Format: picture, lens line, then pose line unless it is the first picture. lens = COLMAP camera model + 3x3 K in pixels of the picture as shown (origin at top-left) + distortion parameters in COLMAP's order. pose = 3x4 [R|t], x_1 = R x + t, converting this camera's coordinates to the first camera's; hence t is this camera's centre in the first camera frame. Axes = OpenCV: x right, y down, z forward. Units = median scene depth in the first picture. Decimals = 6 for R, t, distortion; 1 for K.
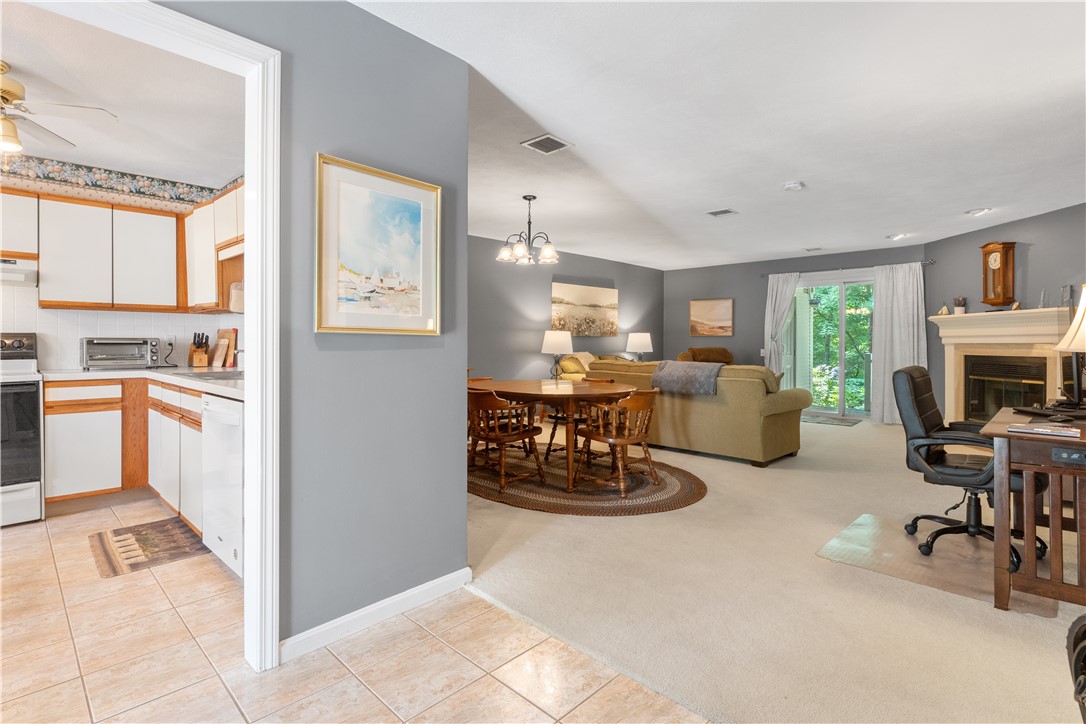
lens RADIAL K [[521.1, 0, 539.7], [0, 521.1, 342.9], [0, 0, 1]] dist [0.002483, -0.000201]
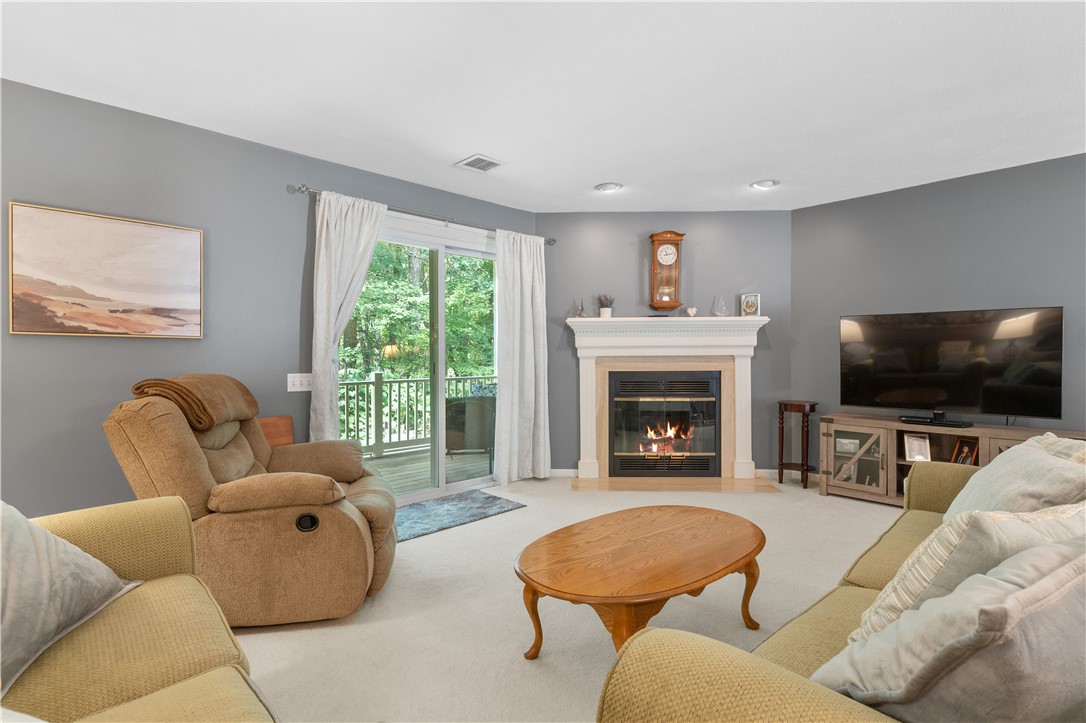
lens RADIAL K [[521.1, 0, 544.5], [0, 521.1, 358.4], [0, 0, 1]] dist [0.002483, -0.000201]
pose [[0.028210, -0.010872, 0.999543, 0.041604], [0.004499, 0.999932, 0.010750, -0.003958], [-0.999592, 0.004193, 0.028257, 0.954728]]
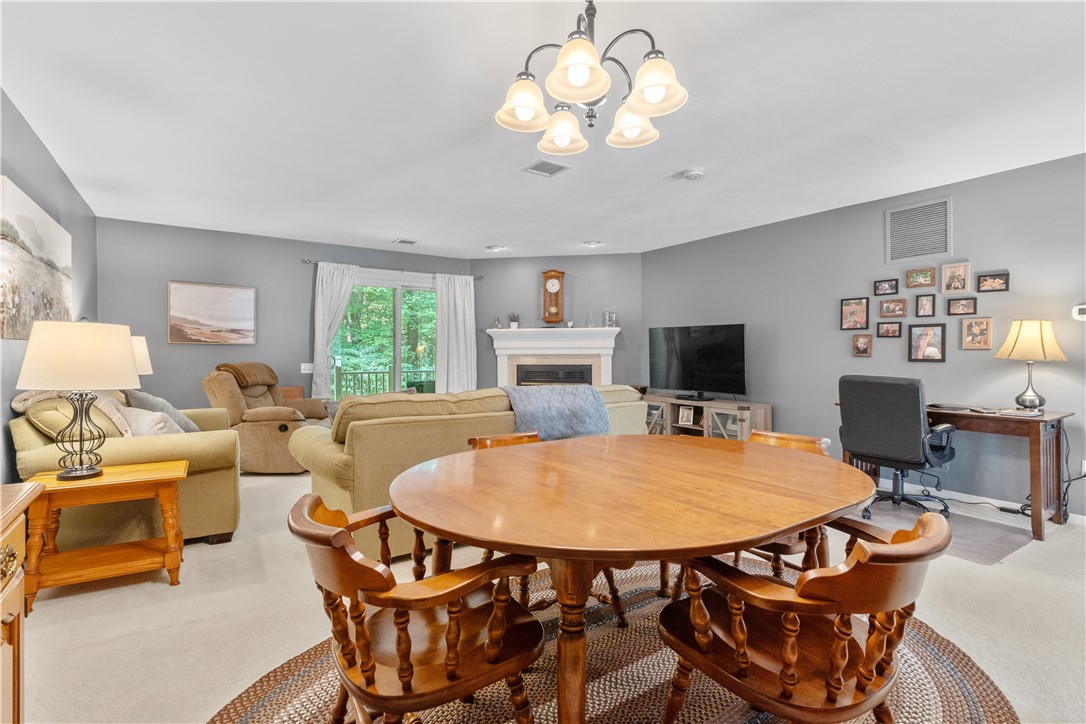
lens RADIAL K [[521.1, 0, 546.2], [0, 521.1, 355.8], [0, 0, 1]] dist [0.002483, -0.000201]
pose [[0.199820, -0.006833, 0.979809, -0.253334], [0.002587, 0.999976, 0.006446, -0.002969], [-0.979829, 0.001247, 0.199833, 0.632718]]
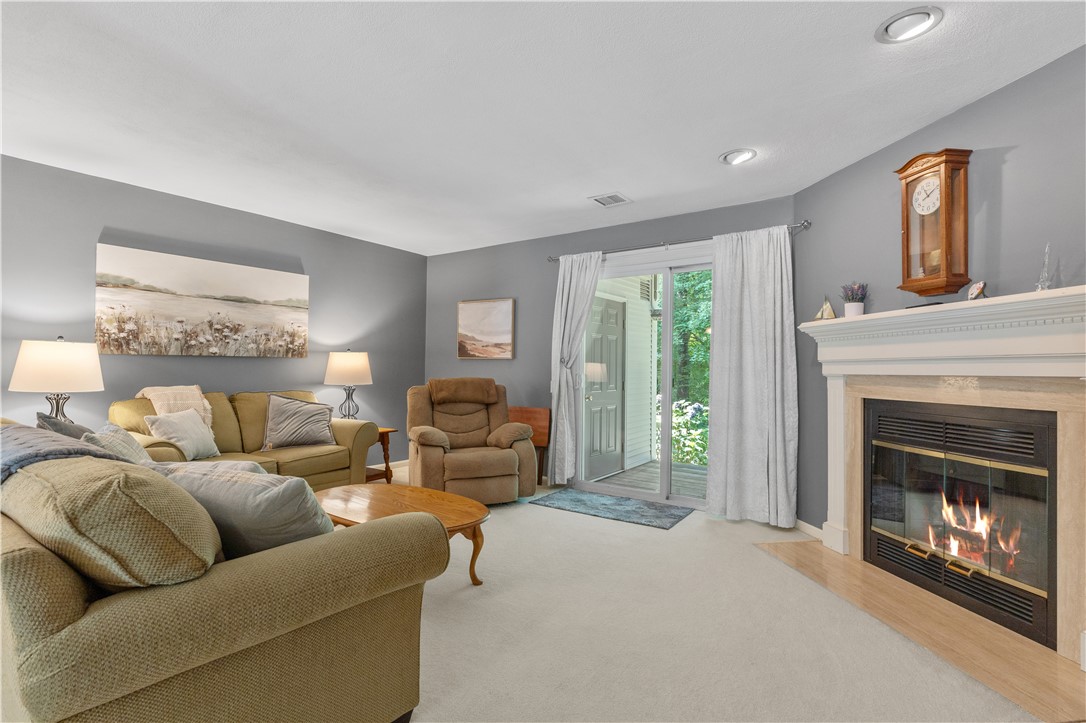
lens RADIAL K [[521.1, 0, 528.5], [0, 521.1, 361.6], [0, 0, 1]] dist [0.002483, -0.000201]
pose [[0.990341, 0.010333, 0.138271, 0.379108], [-0.008301, 0.999849, -0.015265, -0.001398], [-0.138407, 0.013970, 0.990277, 0.487508]]
